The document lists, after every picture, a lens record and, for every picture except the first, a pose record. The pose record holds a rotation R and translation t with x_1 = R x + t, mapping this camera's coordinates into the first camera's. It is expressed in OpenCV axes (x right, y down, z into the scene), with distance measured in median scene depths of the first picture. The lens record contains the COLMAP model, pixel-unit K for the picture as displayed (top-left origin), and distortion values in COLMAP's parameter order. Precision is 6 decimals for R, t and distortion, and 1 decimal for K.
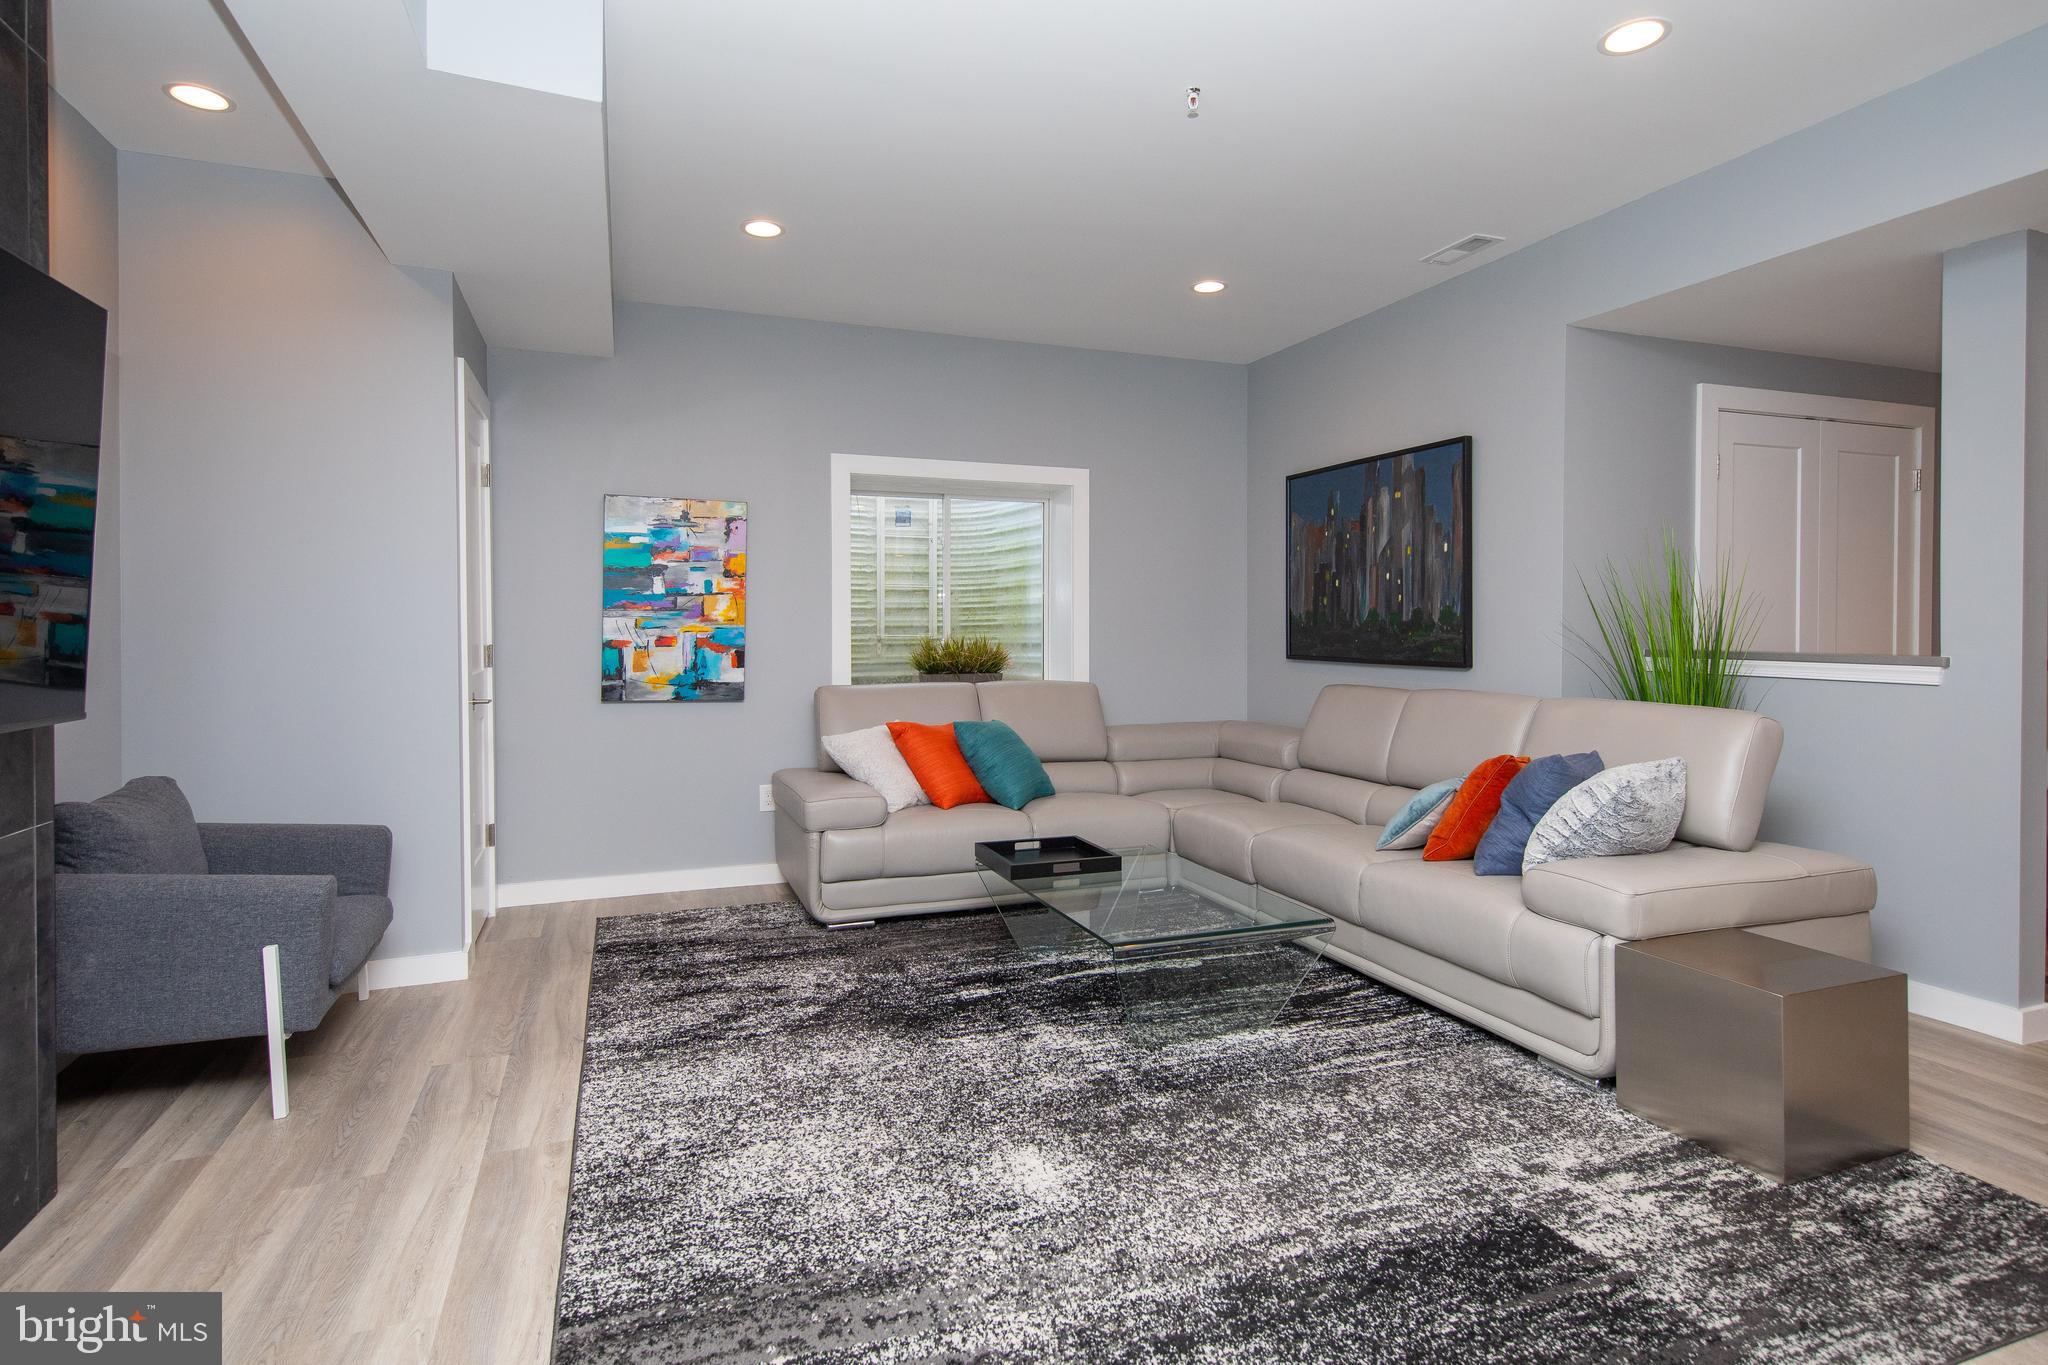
lens RADIAL K [[1064.6, 0, 1023.1], [0, 1064.6, 642.3], [0, 0, 1]] dist [0.014358, -0.000417]
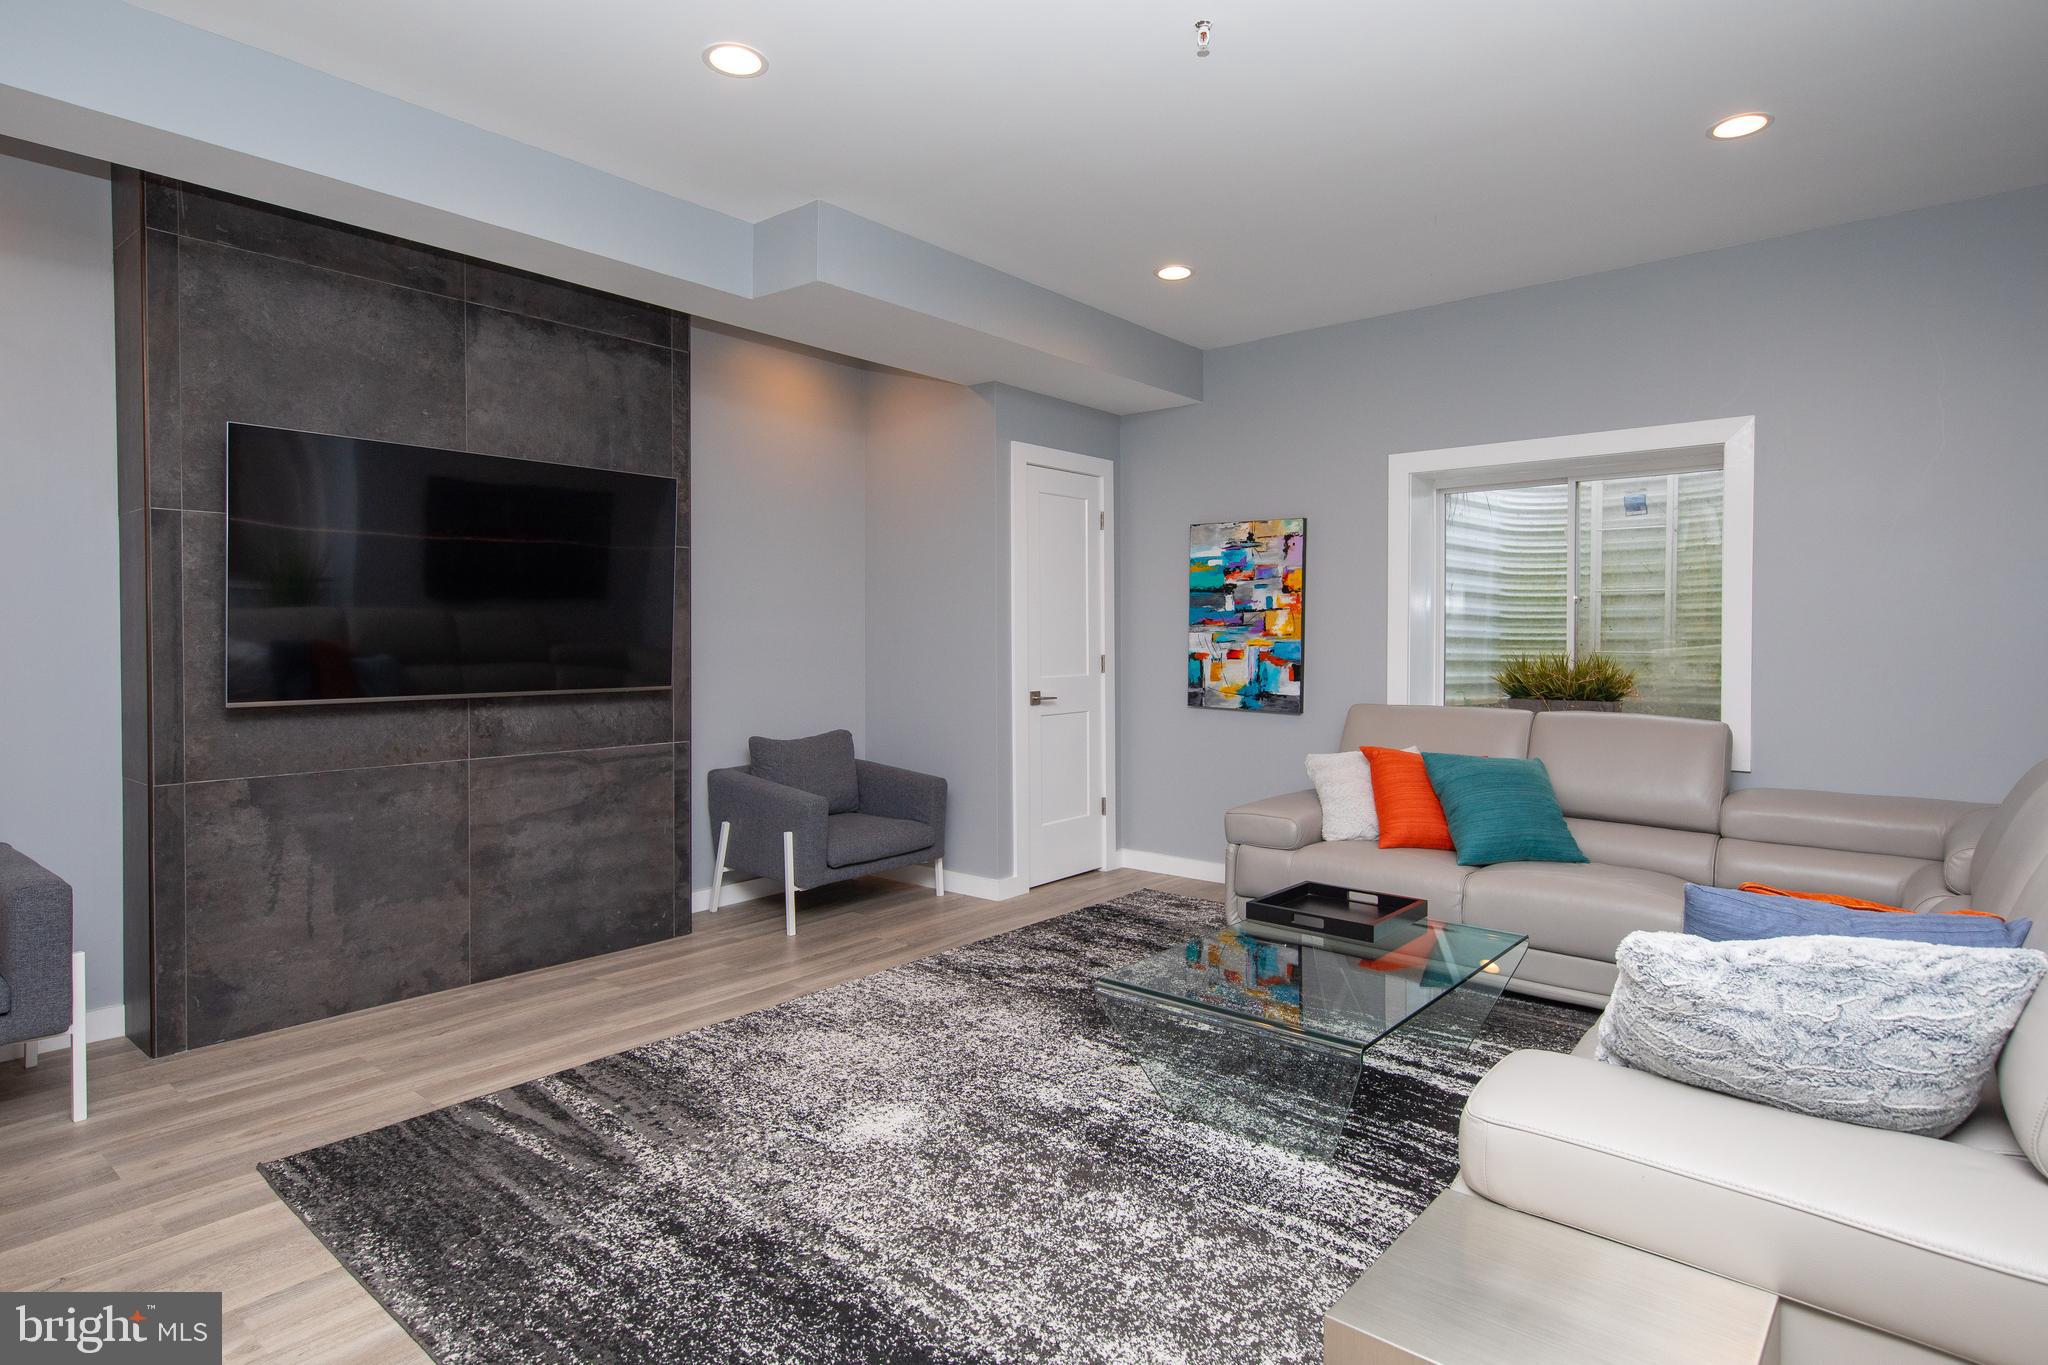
lens RADIAL K [[1089.5, 0, 1020.9], [0, 1089.5, 655.1], [0, 0, 1]] dist [0.016923, -0.000340]
pose [[0.479401, 0.015908, -0.877452, 0.835155], [-0.012991, 0.999855, 0.011029, -0.014825], [0.877500, 0.006111, 0.479538, 0.431148]]
